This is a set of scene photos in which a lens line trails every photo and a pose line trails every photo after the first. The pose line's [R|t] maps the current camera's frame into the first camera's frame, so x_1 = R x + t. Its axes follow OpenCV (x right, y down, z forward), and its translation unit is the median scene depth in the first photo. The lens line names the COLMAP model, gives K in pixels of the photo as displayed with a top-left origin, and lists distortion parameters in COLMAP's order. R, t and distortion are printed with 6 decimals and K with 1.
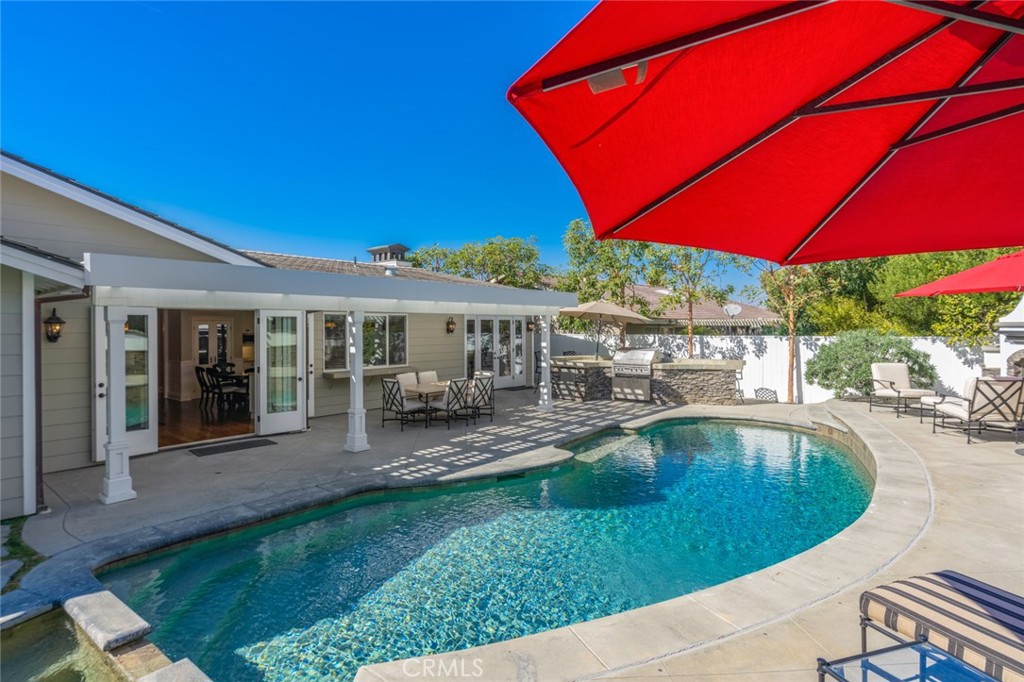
lens RADIAL K [[536.4, 0, 508.0], [0, 536.4, 333.6], [0, 0, 1]] dist [-0.002113, 0.000029]
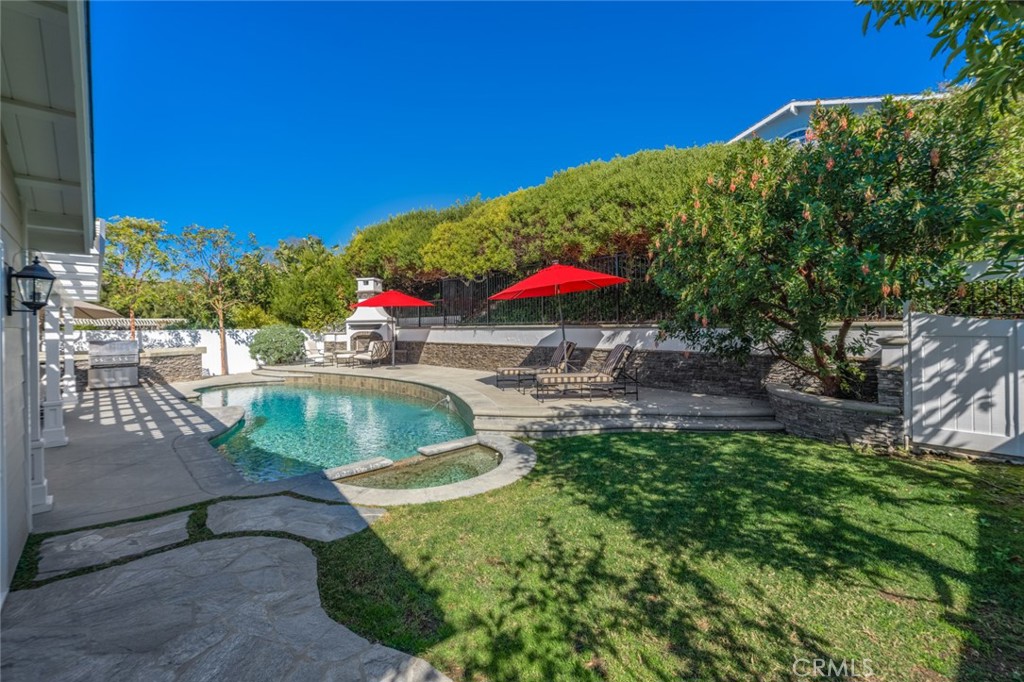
lens RADIAL K [[449.3, 0, 500.9], [0, 449.3, 324.3], [0, 0, 1]] dist [-0.009771, 0.000997]
pose [[0.128758, 0.008868, 0.991636, -0.622444], [0.022207, 0.999683, -0.011824, 0.023431], [-0.991427, 0.023544, 0.128521, 0.093244]]
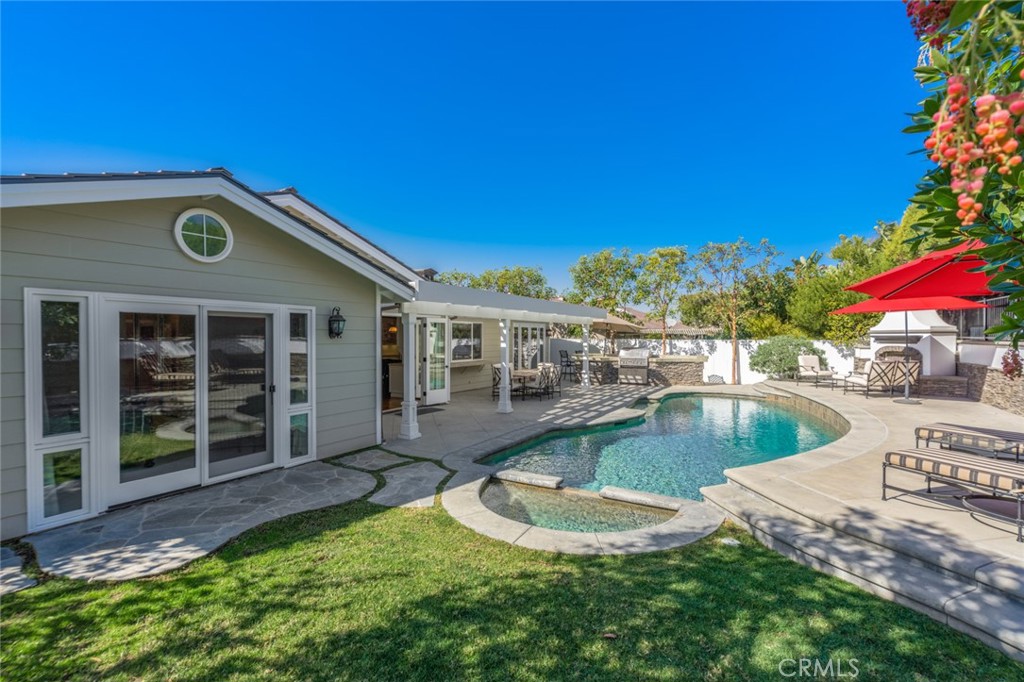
lens RADIAL K [[449.3, 0, 506.9], [0, 449.3, 344.9], [0, 0, 1]] dist [-0.009771, 0.000997]
pose [[0.988956, 0.002990, 0.148180, -0.306126], [-0.004017, 0.999970, 0.006631, 0.014124], [-0.148156, -0.007153, 0.988938, -0.158500]]
